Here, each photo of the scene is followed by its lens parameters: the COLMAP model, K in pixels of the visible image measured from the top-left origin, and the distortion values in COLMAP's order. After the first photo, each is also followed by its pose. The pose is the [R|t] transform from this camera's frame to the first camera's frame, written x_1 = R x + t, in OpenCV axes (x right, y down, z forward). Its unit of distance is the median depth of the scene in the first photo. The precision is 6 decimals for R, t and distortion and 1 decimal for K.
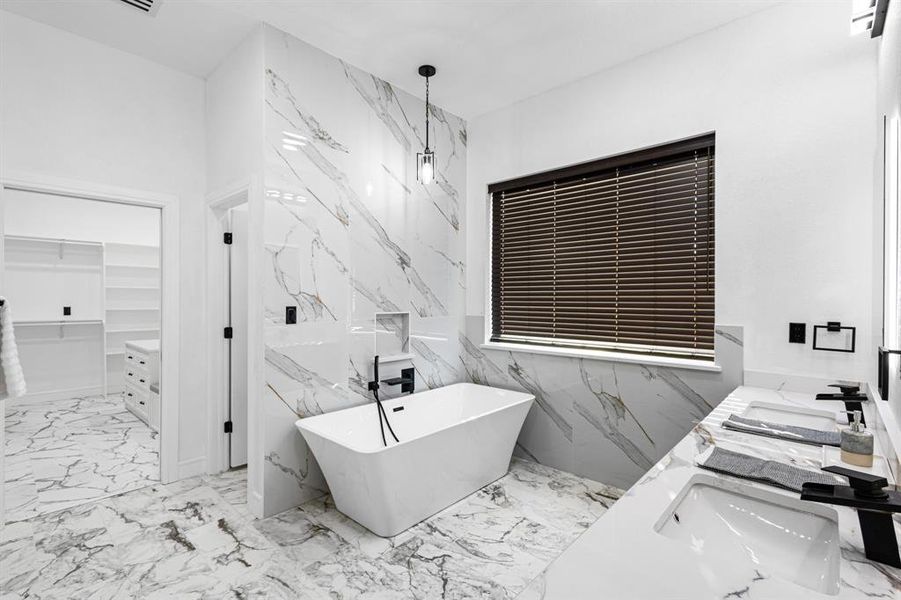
lens RADIAL K [[419.3, 0, 446.6], [0, 419.3, 300.3], [0, 0, 1]] dist [0.006239, -0.000773]
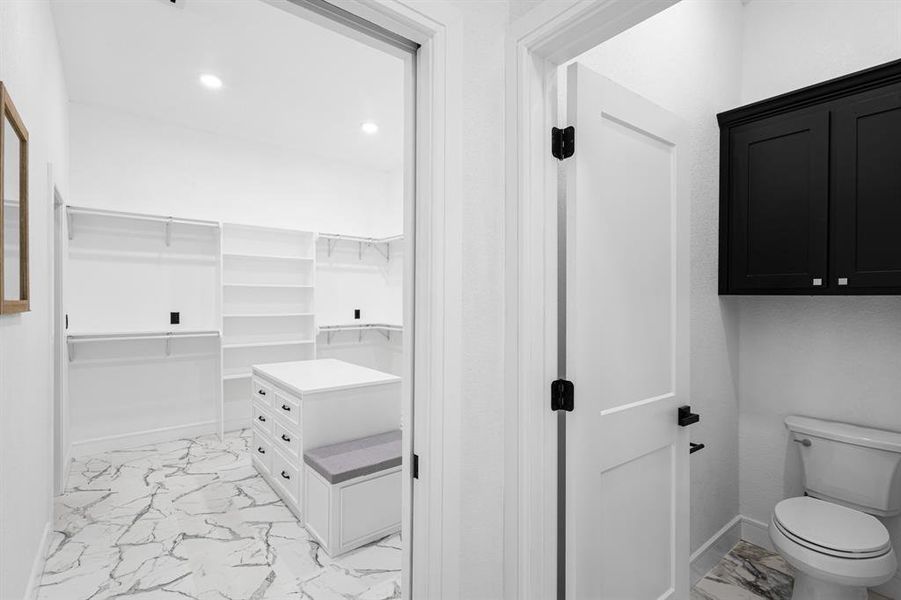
lens RADIAL K [[419.3, 0, 446.6], [0, 419.3, 300.3], [0, 0, 1]] dist [0.006239, -0.000773]
pose [[0.987931, 0.002291, -0.154874, -0.330839], [-0.002922, 0.999988, -0.003845, -0.003538], [0.154864, 0.004251, 0.987927, 0.361760]]
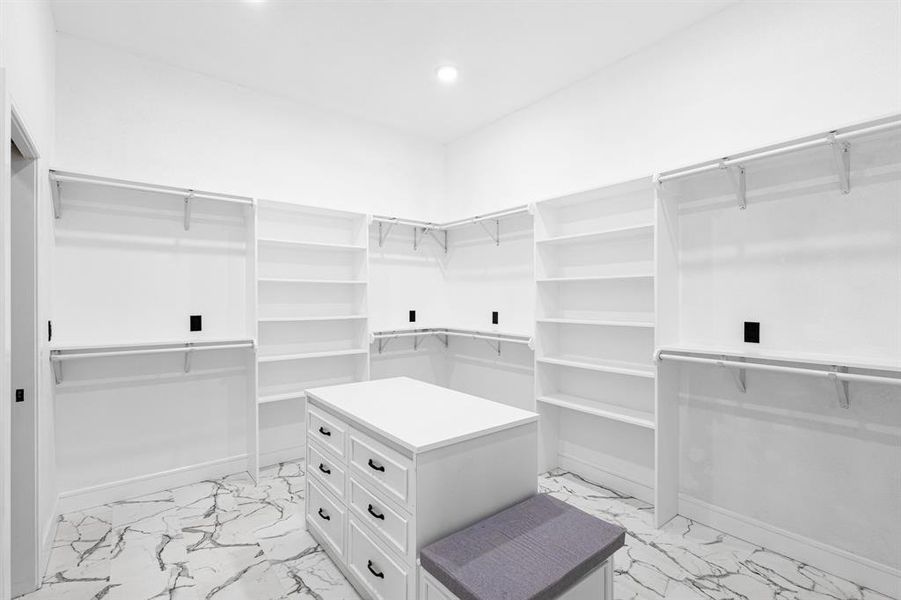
lens RADIAL K [[418.2, 0, 446.7], [0, 418.2, 296.5], [0, 0, 1]] dist [0.006716, -0.000557]
pose [[0.986119, -0.003072, -0.166009, -0.484909], [0.001437, 0.999949, -0.009970, -0.004042], [0.166031, 0.009593, 0.986074, 0.511599]]
